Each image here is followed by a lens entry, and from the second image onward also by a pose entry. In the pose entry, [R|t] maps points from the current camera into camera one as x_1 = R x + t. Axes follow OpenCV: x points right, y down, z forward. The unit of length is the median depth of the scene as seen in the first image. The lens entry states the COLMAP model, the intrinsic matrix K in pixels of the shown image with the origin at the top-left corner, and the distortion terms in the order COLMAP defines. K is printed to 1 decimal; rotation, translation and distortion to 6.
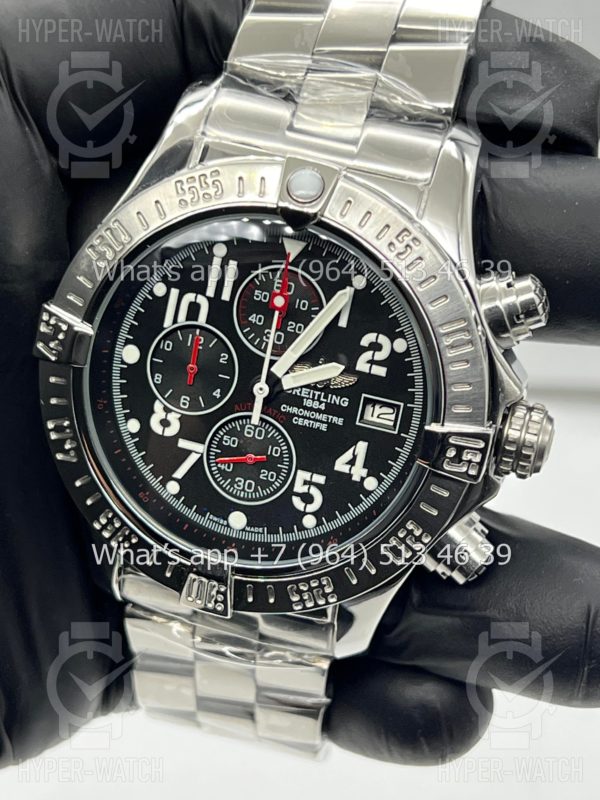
lens RADIAL K [[1854.4, 0, 300.0], [0, 1854.4, 400.0], [0, 0, 1]] dist [0.238357, -0.039553]
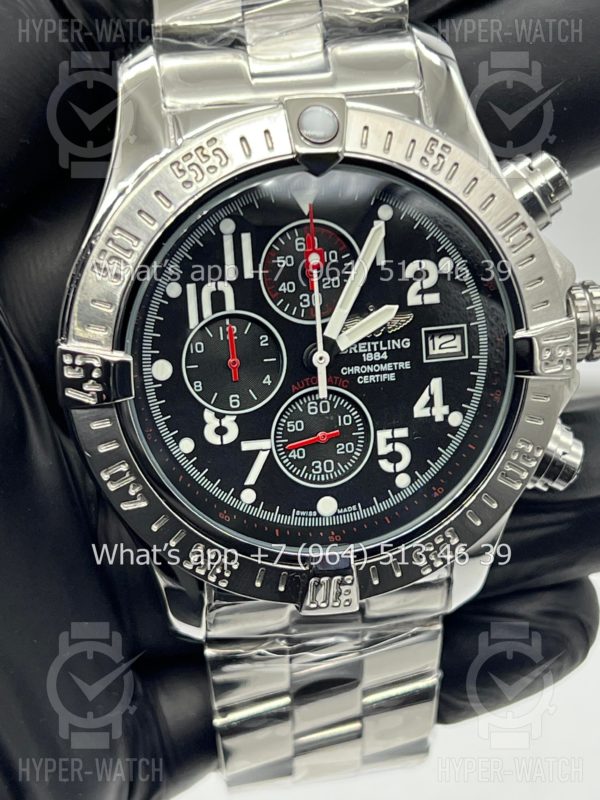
lens RADIAL K [[1854.4, 0, 300.0], [0, 1854.4, 400.0], [0, 0, 1]] dist [0.238357, -0.039553]
pose [[0.908585, -0.321853, 0.266241, -0.275340], [0.318790, 0.946176, 0.055896, -0.040110], [-0.269901, 0.034089, 0.962284, 0.130304]]
